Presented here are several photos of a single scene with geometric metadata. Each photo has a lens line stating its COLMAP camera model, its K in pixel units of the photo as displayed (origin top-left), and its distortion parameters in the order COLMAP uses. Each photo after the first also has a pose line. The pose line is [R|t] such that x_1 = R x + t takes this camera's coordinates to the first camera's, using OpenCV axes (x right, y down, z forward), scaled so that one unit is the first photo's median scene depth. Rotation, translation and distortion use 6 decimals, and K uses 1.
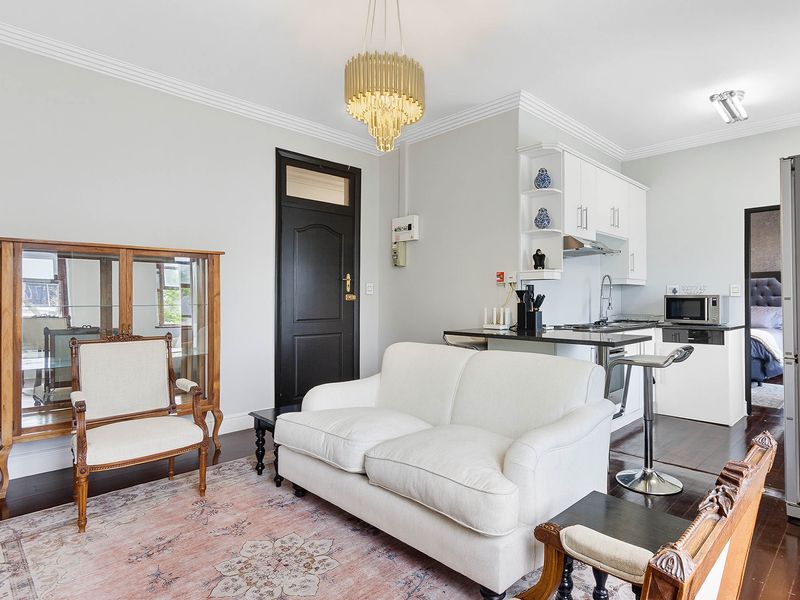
lens RADIAL K [[446.9, 0, 459.4], [0, 446.9, 295.2], [0, 0, 1]] dist [0.004191, 0.001365]
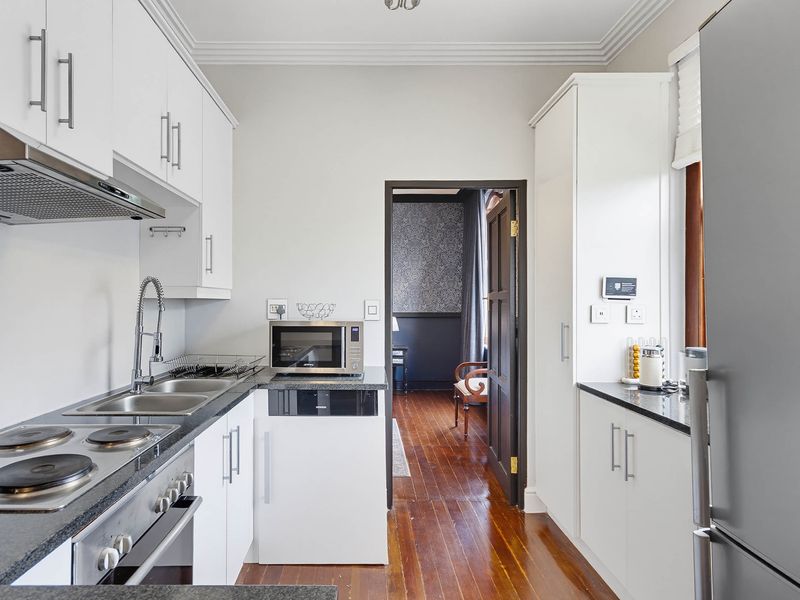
lens RADIAL K [[436.2, 0, 359.8], [0, 436.2, 299.1], [0, 0, 1]] dist [0.014738, 0.000854]
pose [[0.747647, 0.005107, 0.664077, 0.206814], [-0.007789, 0.999969, 0.001079, -0.027867], [-0.664051, -0.005979, 0.747664, 0.571420]]
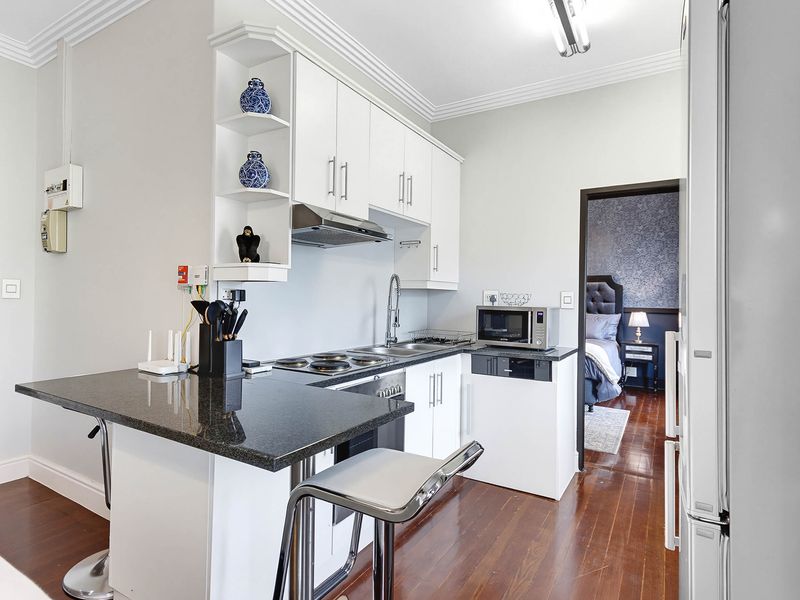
lens RADIAL K [[429.7, 0, 406.6], [0, 429.7, 295.8], [0, 0, 1]] dist [0.001183, 0.001177]
pose [[0.980182, 0.014059, 0.197598, 0.223469], [-0.015926, 0.999842, 0.007864, -0.020116], [-0.197456, -0.010855, 0.980252, 0.369441]]
